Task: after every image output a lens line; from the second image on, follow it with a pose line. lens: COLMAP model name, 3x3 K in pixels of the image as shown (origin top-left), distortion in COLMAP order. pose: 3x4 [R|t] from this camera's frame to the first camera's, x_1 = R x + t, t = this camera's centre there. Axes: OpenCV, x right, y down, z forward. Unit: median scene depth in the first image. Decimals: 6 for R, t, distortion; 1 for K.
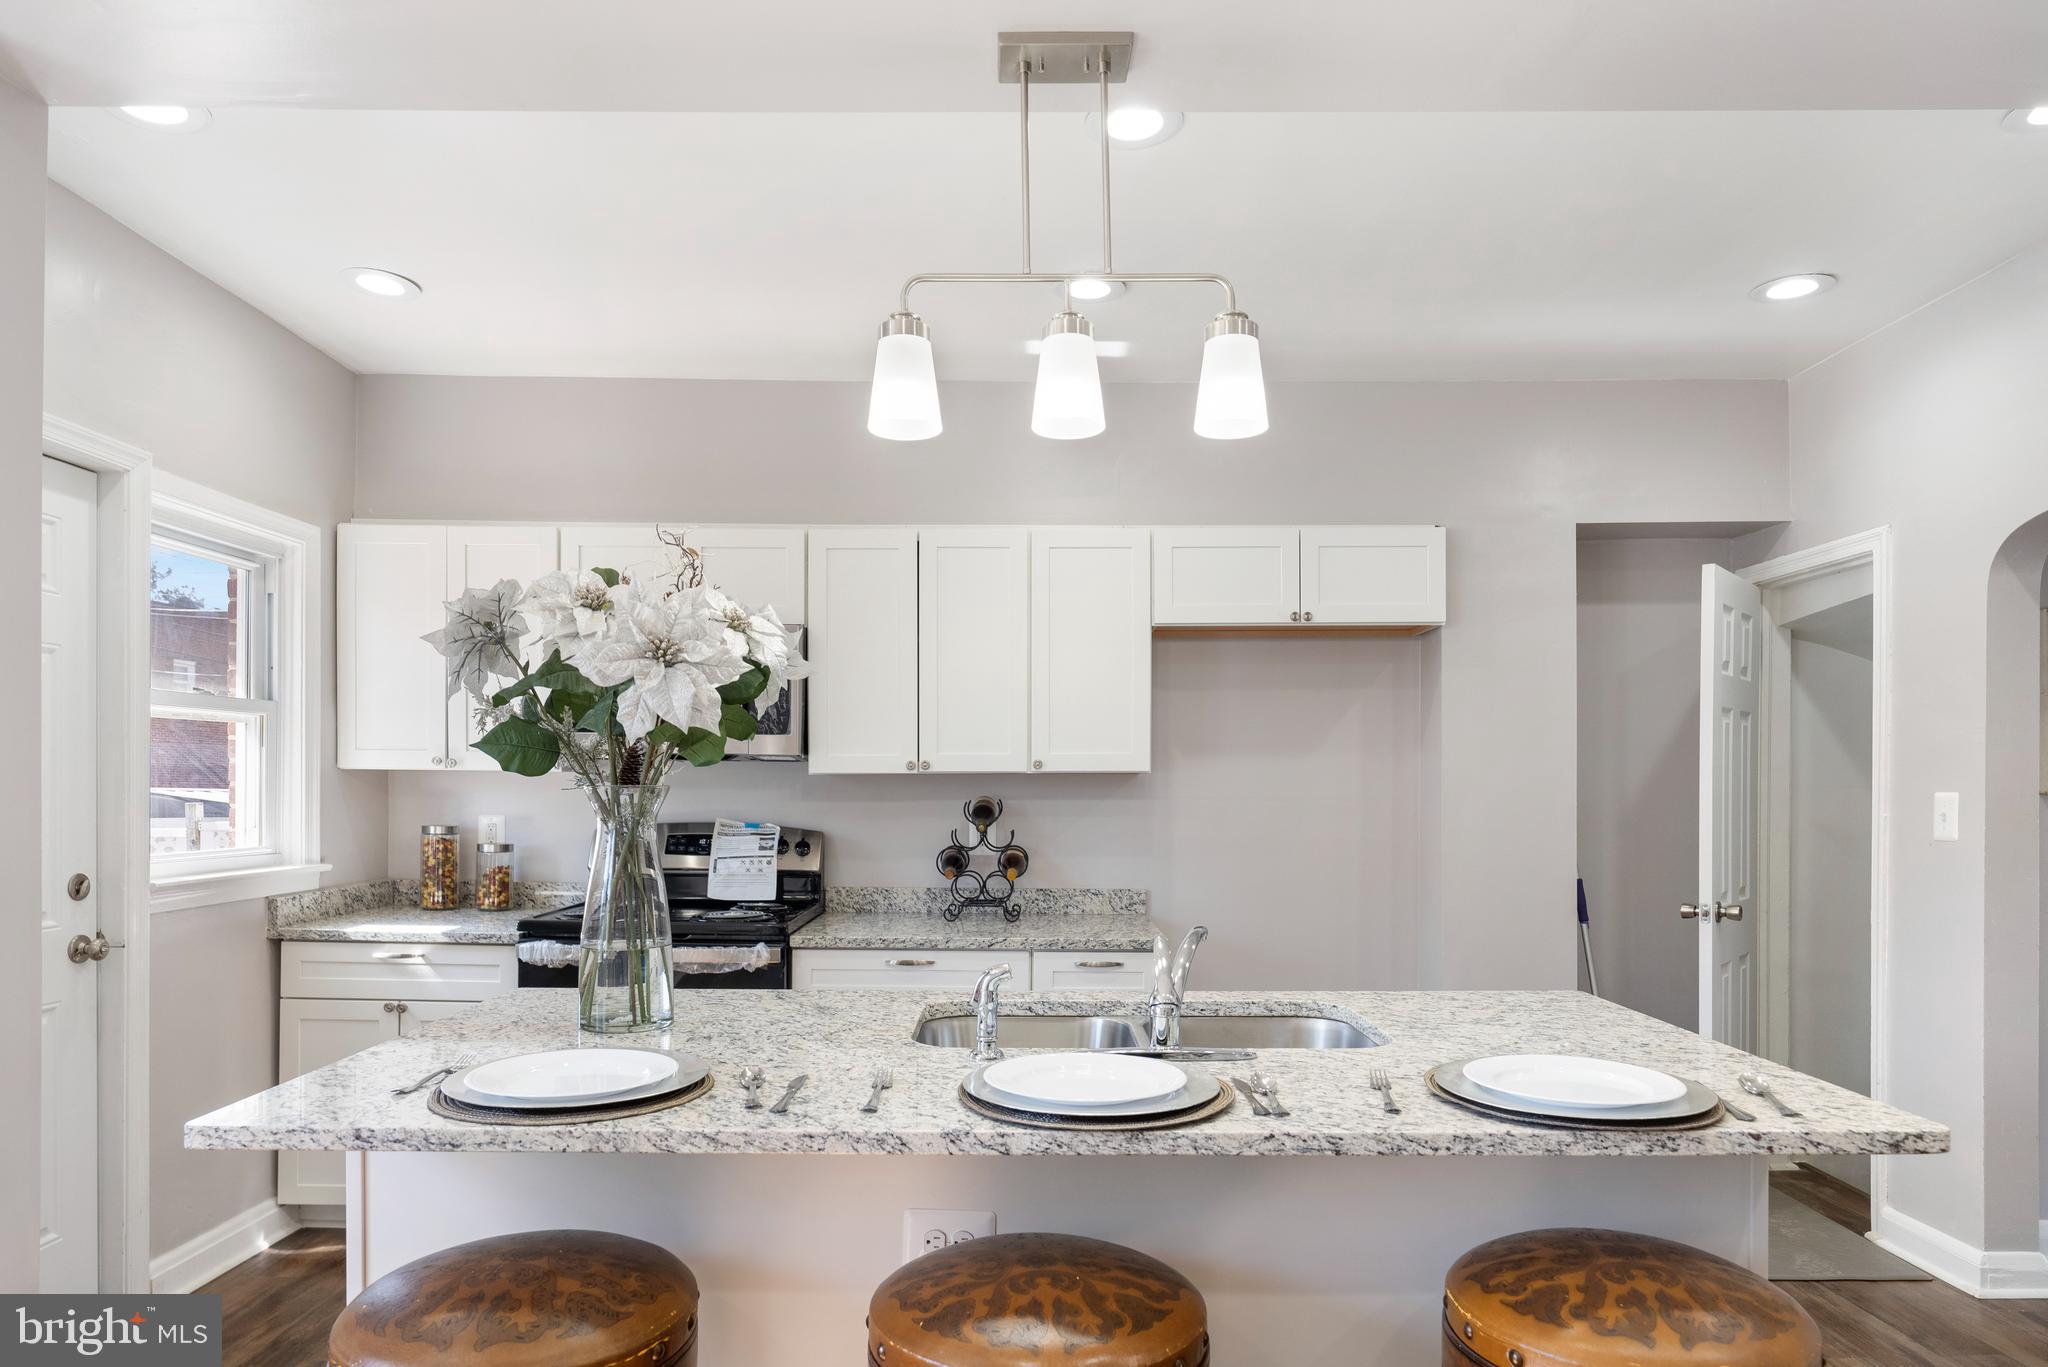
lens RADIAL K [[1234.1, 0, 1021.7], [0, 1234.1, 786.9], [0, 0, 1]] dist [-0.001974, 0.003503]
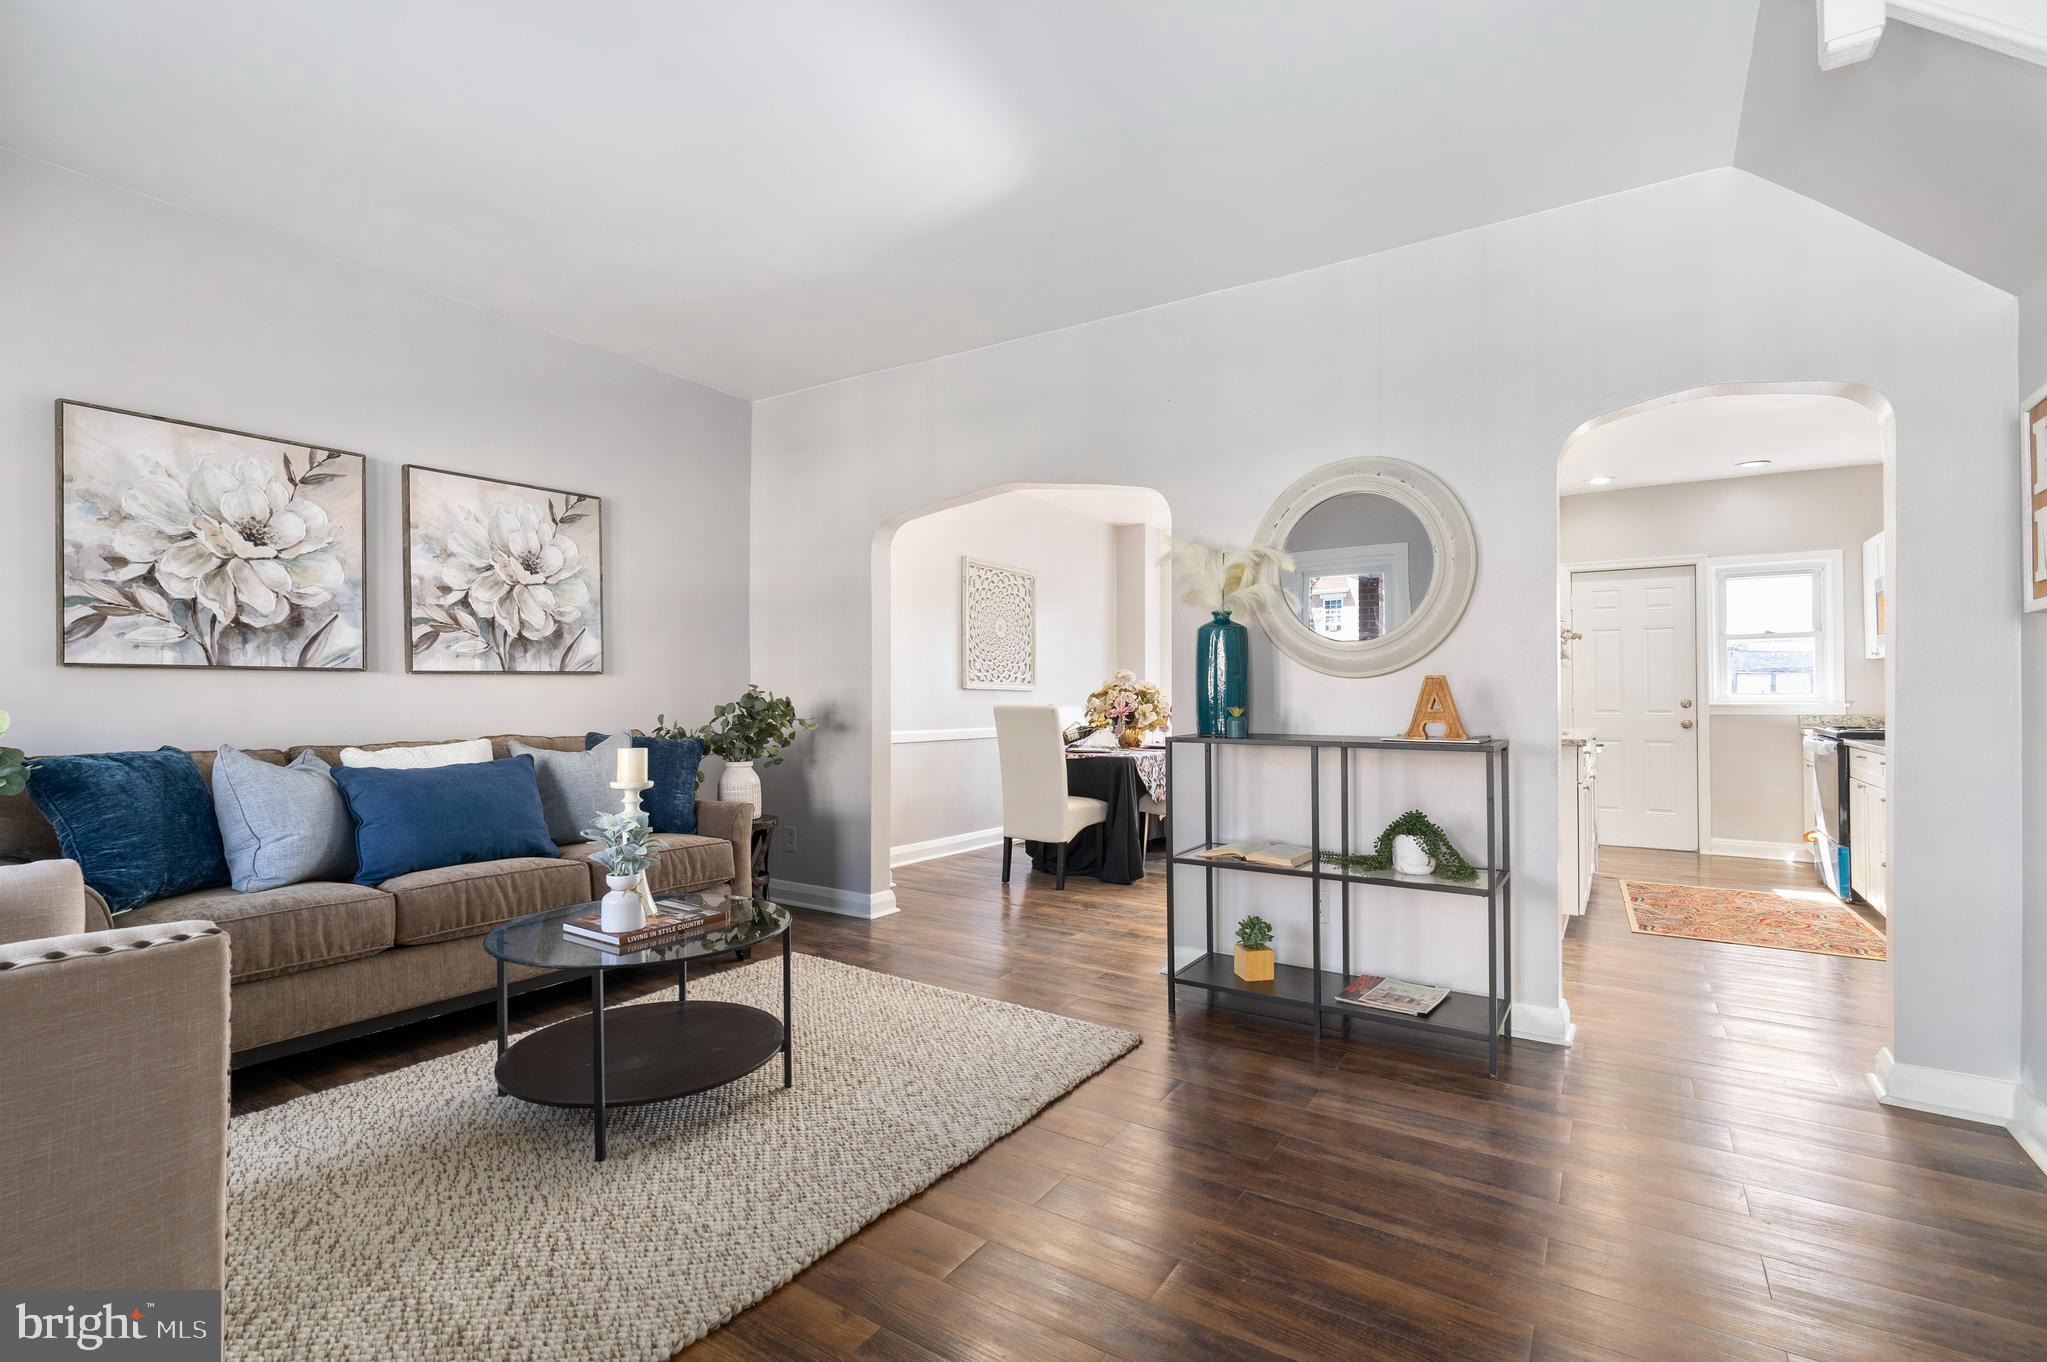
lens RADIAL K [[946.4, 0, 1004.6], [0, 946.4, 681.2], [0, 0, 1]] dist [-0.002819, 0.000012]
pose [[-0.550240, -0.019706, -0.834774, 1.572548], [-0.001442, 0.999742, -0.022650, 0.060291], [0.835005, -0.011259, -0.550127, 0.653946]]
